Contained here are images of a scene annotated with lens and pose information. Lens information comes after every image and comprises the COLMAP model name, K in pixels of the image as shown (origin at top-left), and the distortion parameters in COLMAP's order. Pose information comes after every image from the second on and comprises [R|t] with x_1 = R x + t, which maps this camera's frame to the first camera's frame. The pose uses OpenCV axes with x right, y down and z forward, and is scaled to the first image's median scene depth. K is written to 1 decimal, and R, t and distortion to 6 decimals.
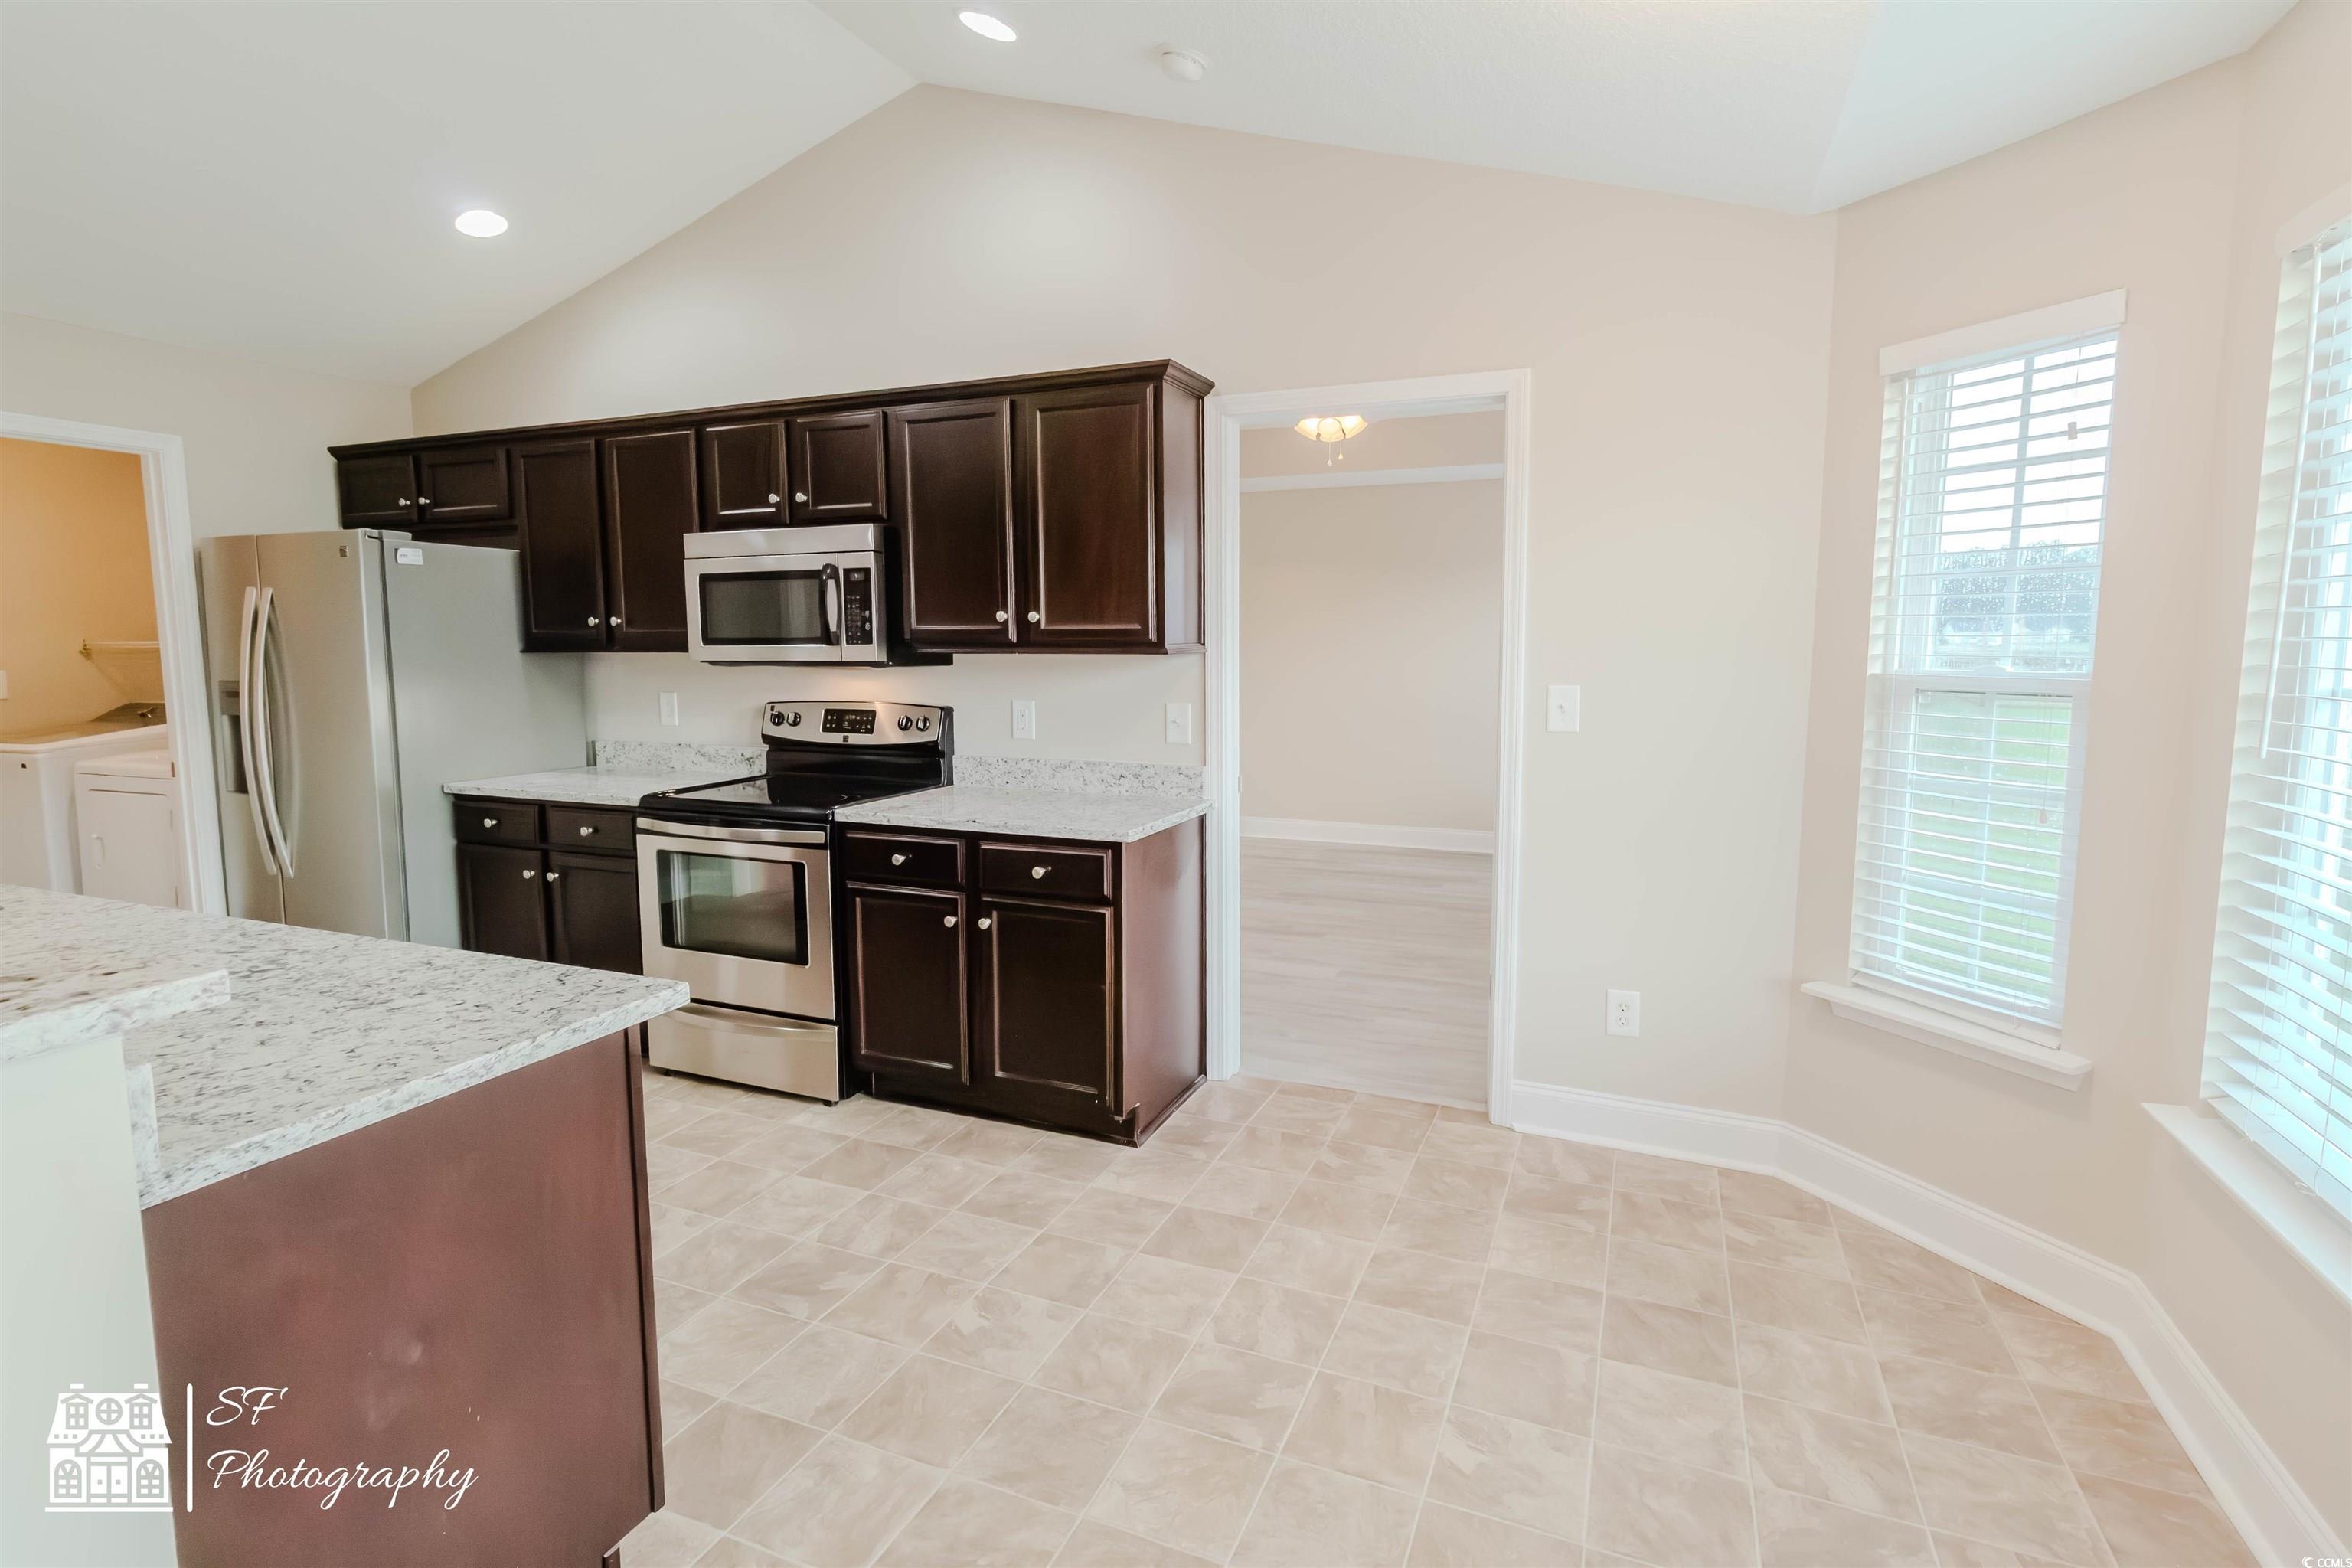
lens RADIAL K [[1135.9, 0, 1184.4], [0, 1135.9, 759.8], [0, 0, 1]] dist [0.001367, 0.000229]
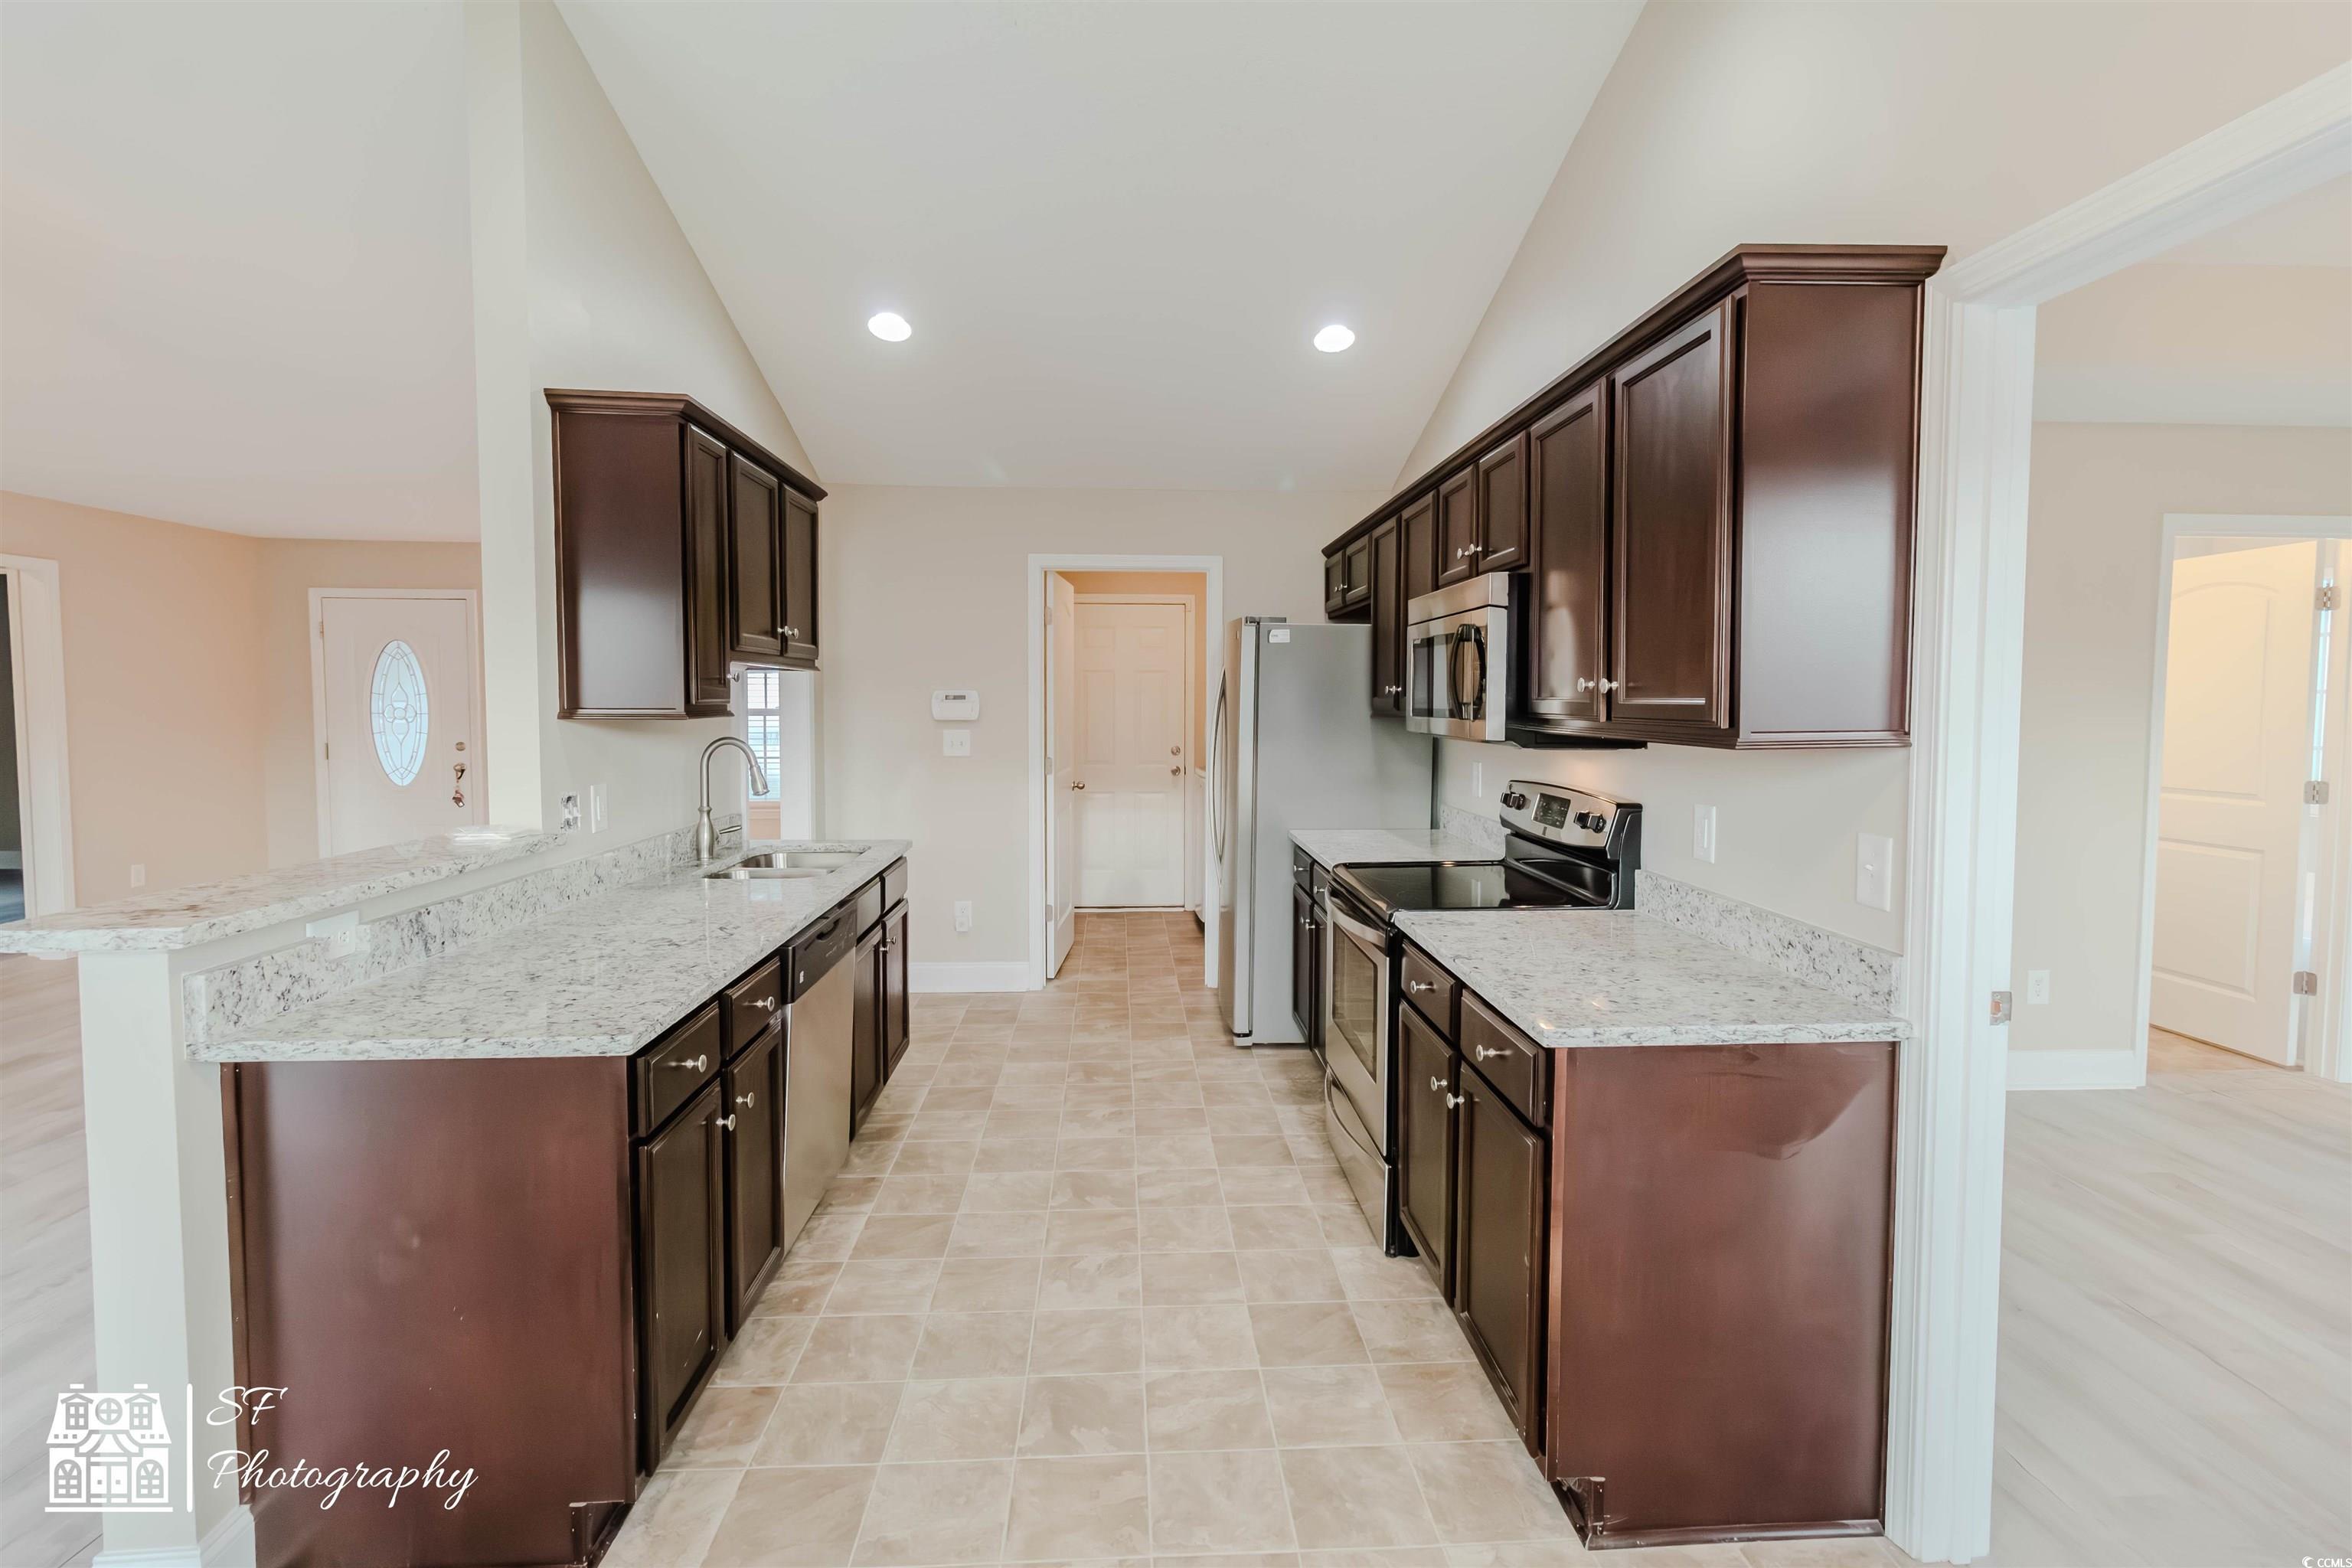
lens RADIAL K [[1089.5, 0, 1178.3], [0, 1089.5, 758.9], [0, 0, 1]] dist [0.002775, 0.000403]
pose [[0.436317, 0.053932, -0.898175, 0.336086], [-0.098101, 0.995103, 0.012096, -0.061676], [0.894429, 0.082834, 0.439471, 0.465774]]
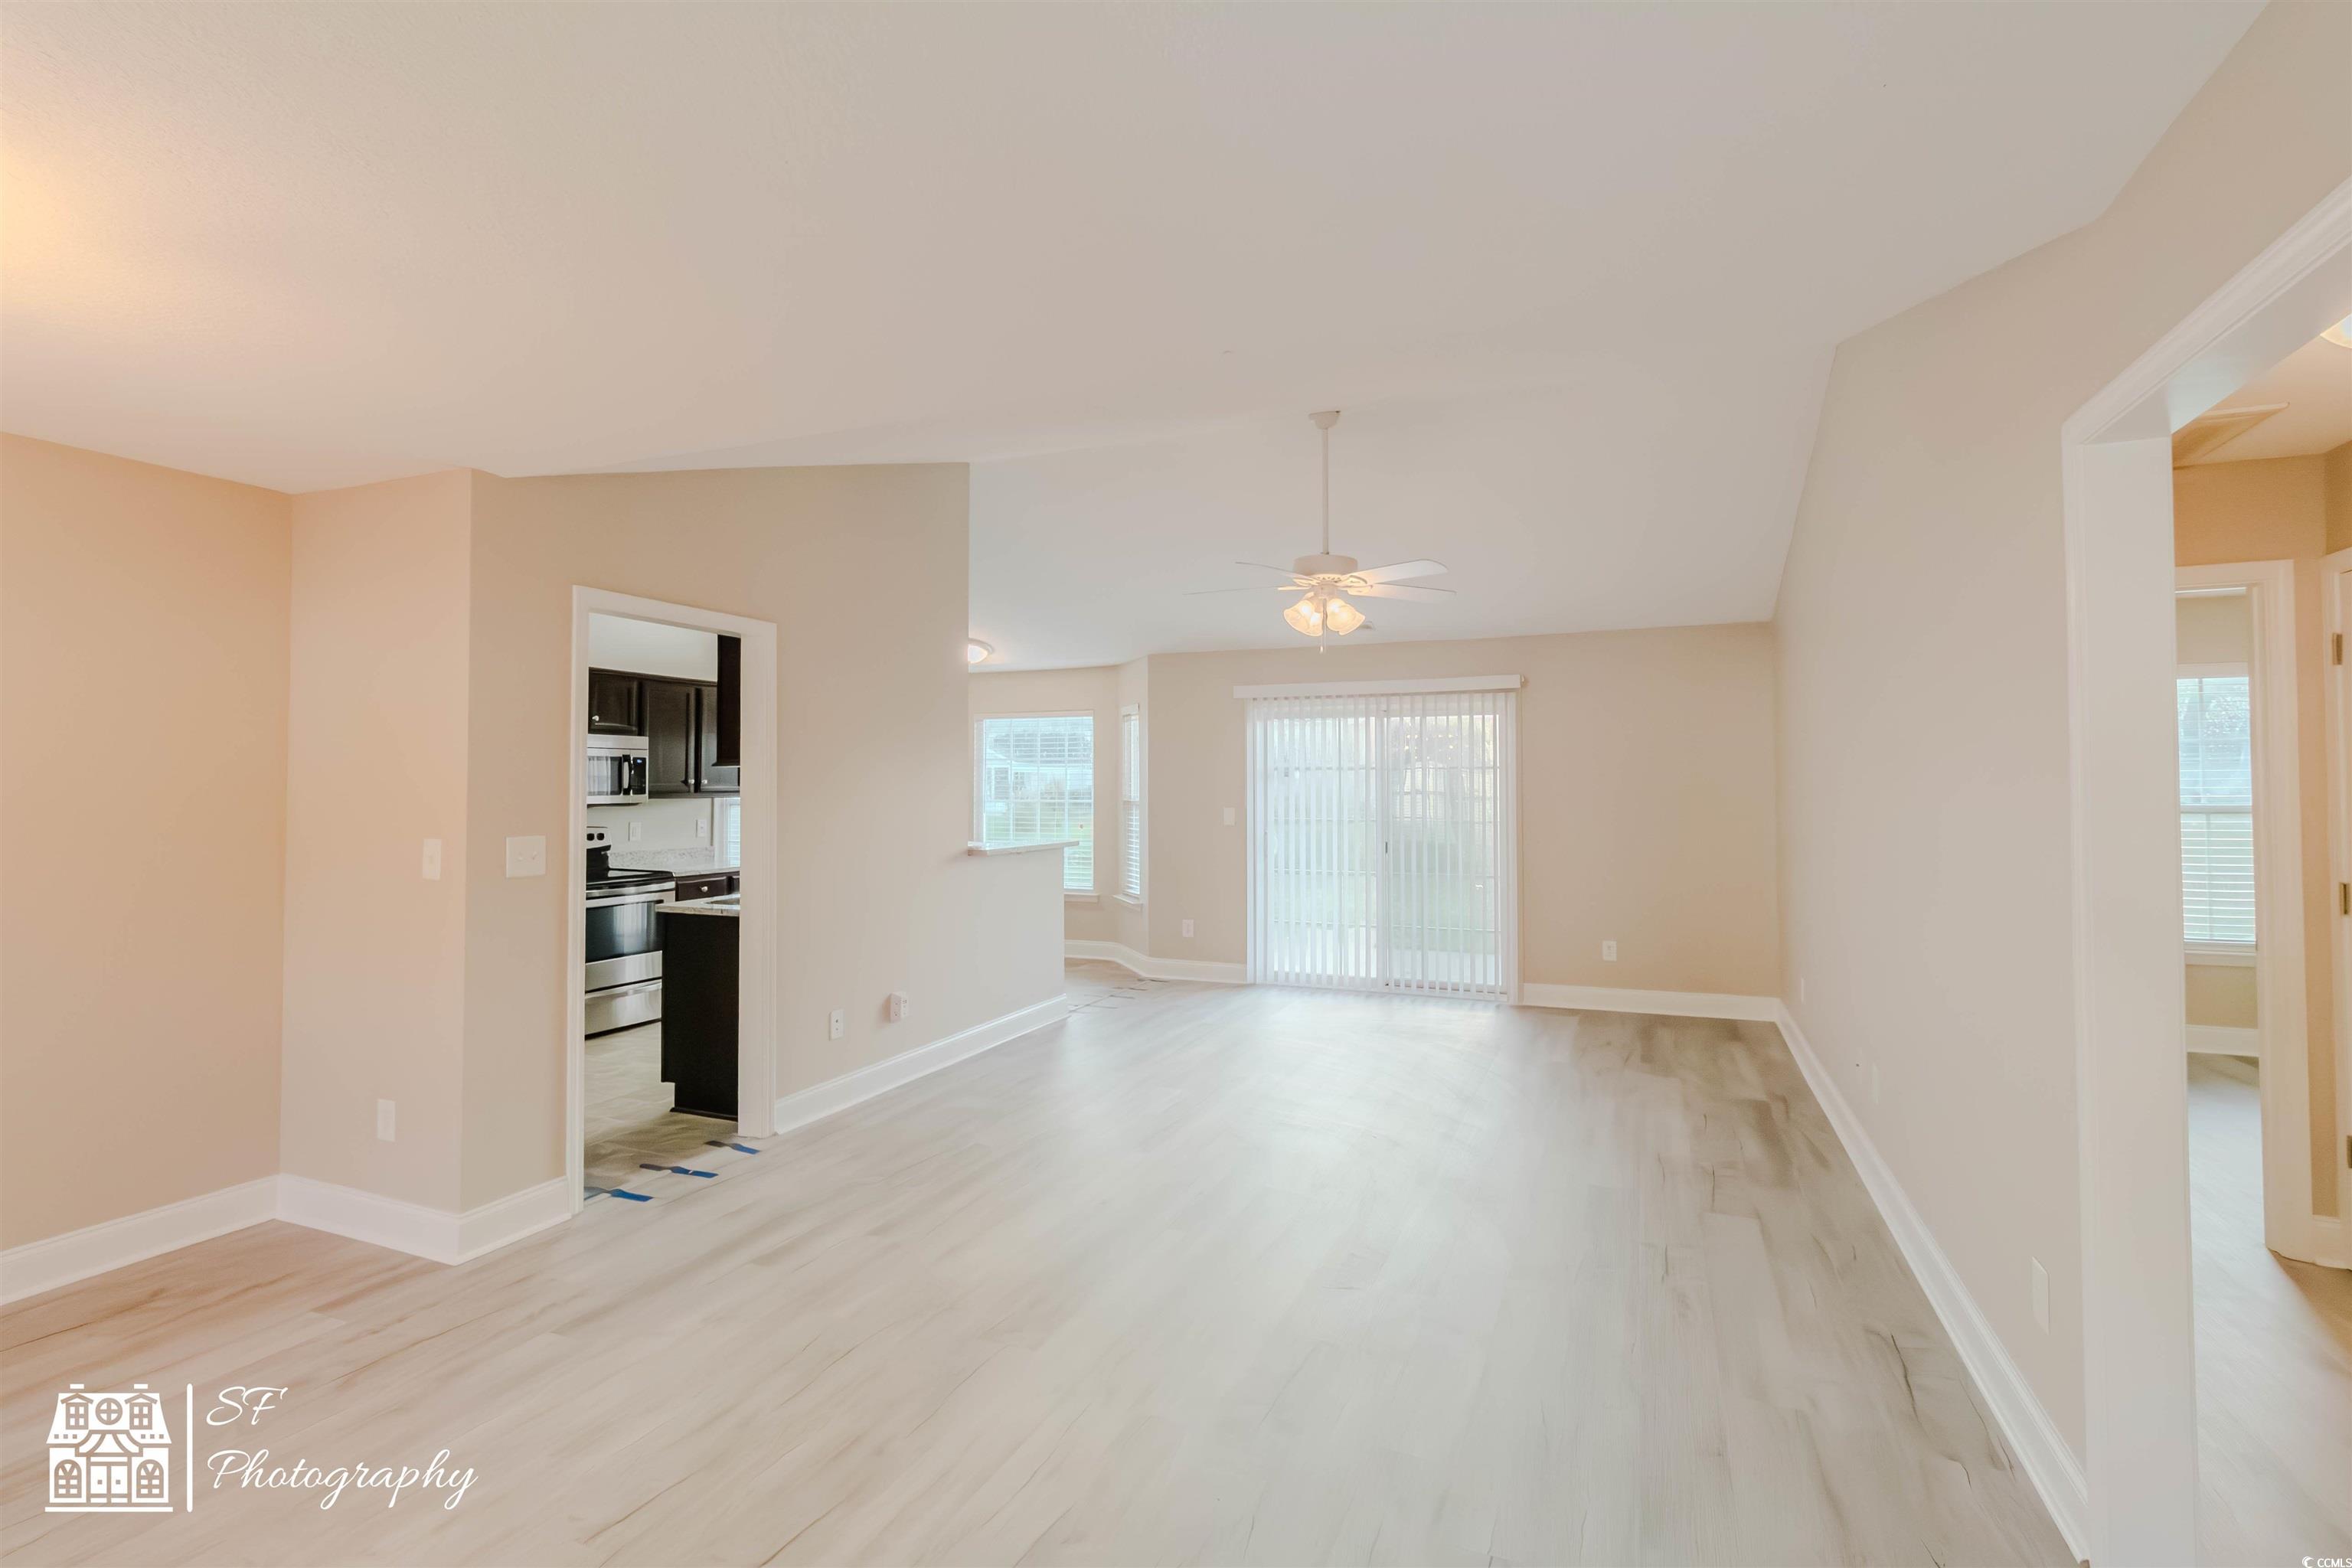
lens RADIAL K [[1089.5, 0, 1178.3], [0, 1089.5, 758.9], [0, 0, 1]] dist [0.002775, 0.000403]
pose [[-0.001658, 0.027985, 0.999607, -2.275290], [0.098859, 0.994716, -0.027684, -0.015440], [-0.995100, 0.098774, -0.004415, 0.039032]]
